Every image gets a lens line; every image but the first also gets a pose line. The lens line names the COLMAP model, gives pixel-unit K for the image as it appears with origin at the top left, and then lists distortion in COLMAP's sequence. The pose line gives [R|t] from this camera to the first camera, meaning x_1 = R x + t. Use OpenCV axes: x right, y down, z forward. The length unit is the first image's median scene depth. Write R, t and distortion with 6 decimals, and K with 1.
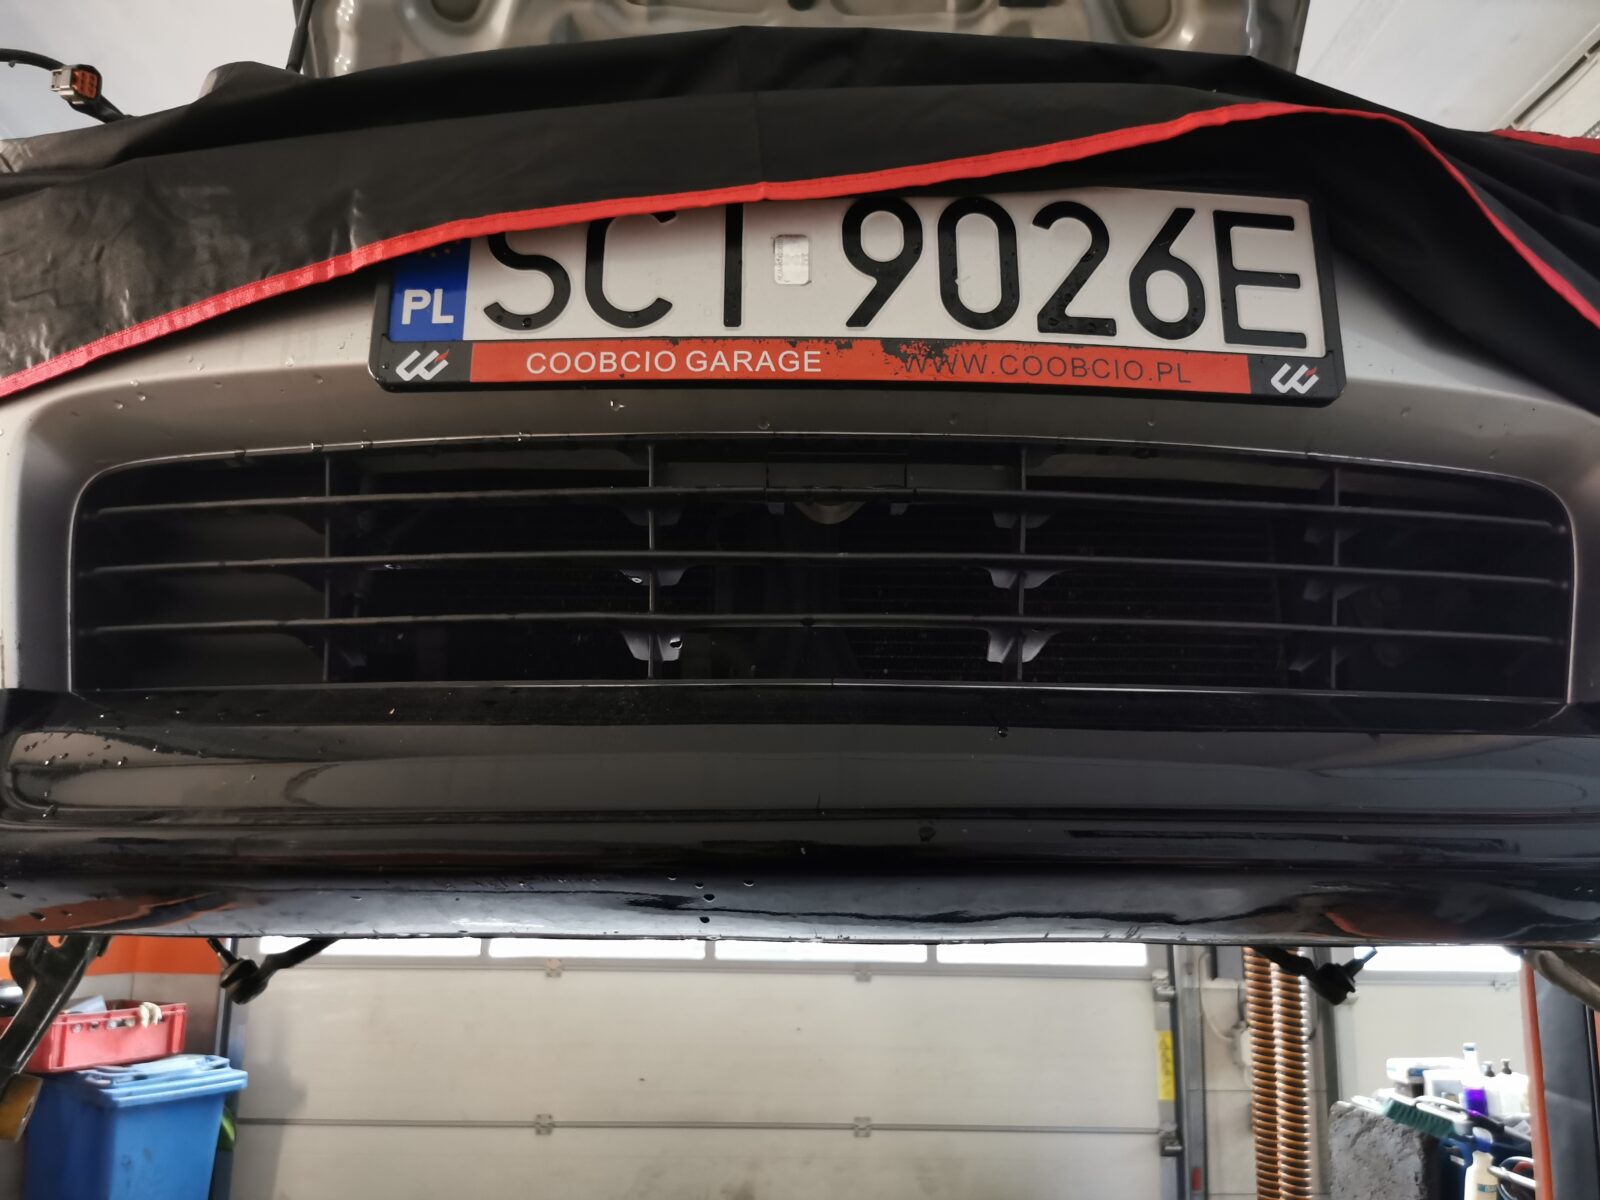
lens RADIAL K [[1245.1, 0, 798.5], [0, 1245.1, 605.3], [0, 0, 1]] dist [0.054485, -0.086313]
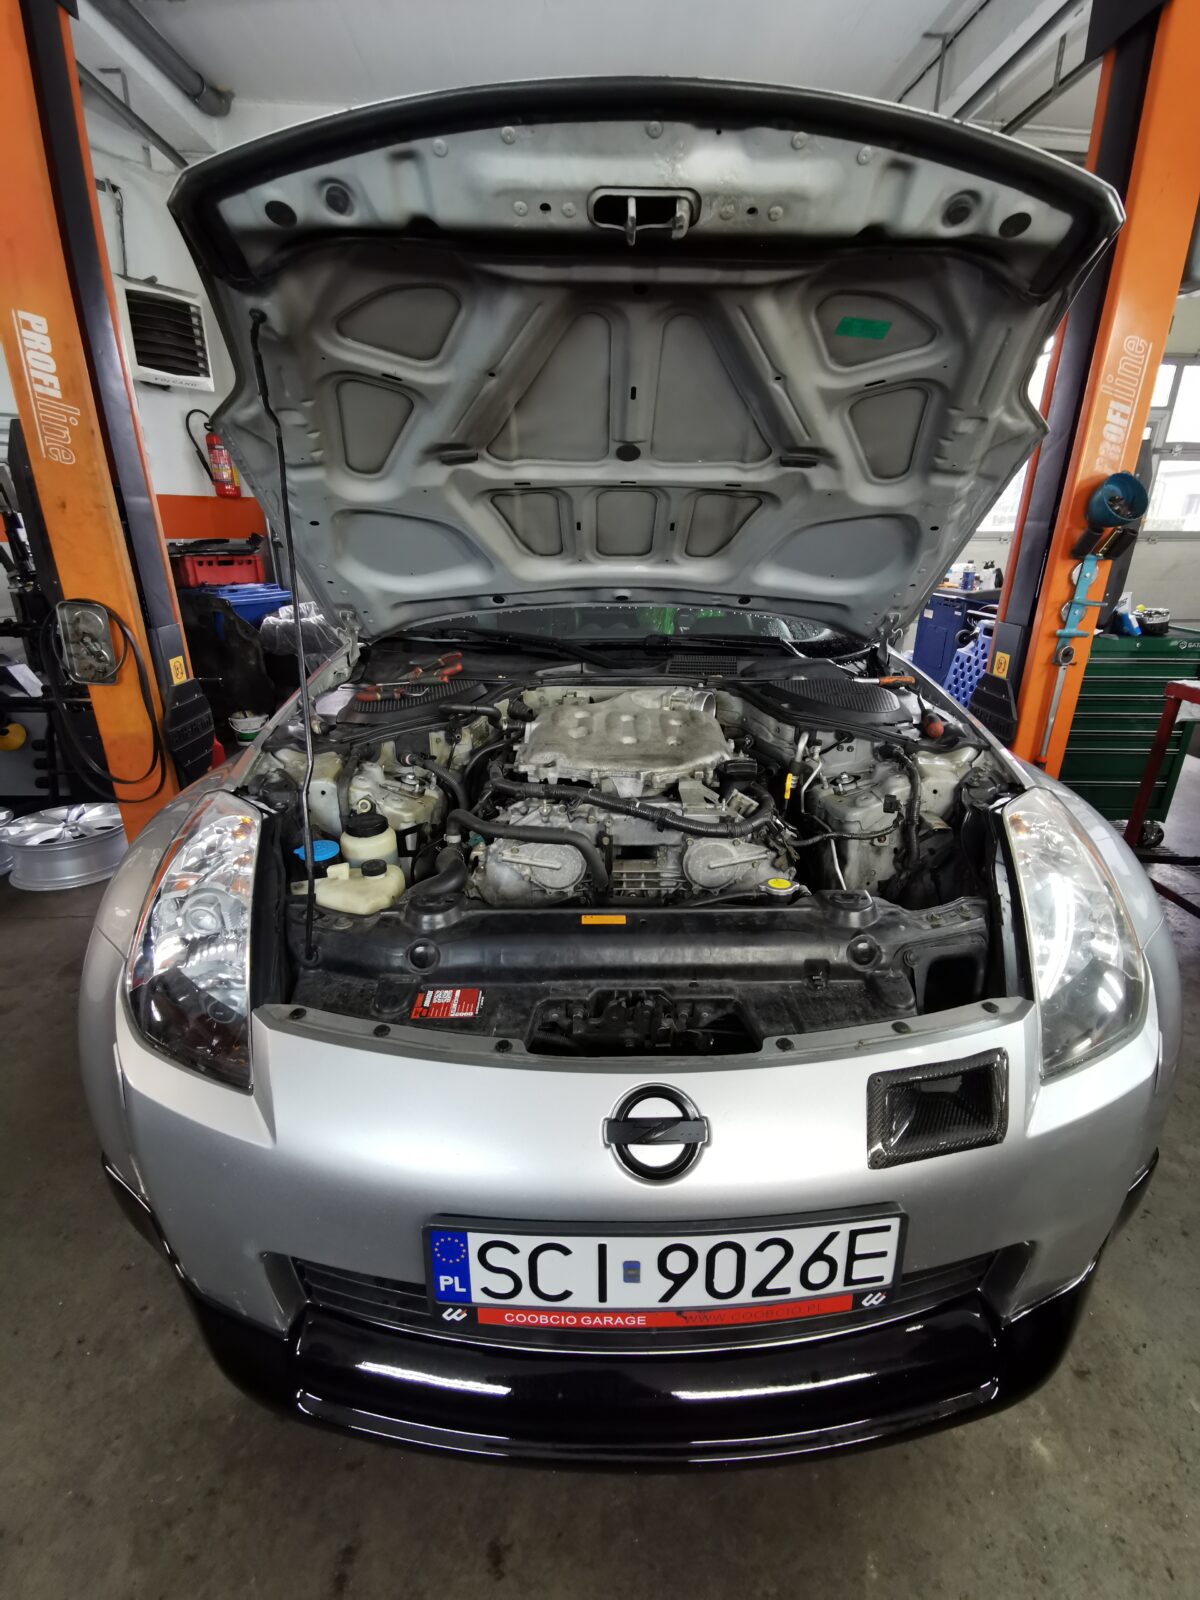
lens RADIAL K [[749.0, 0, 608.5], [0, 749.0, 801.7], [0, 0, 1]] dist [0.018894, -0.000065]
pose [[0.999979, -0.004527, -0.004536, -0.033739], [0.006266, 0.839049, 0.544021, -1.570237], [0.001343, -0.544038, 0.839060, 0.400559]]
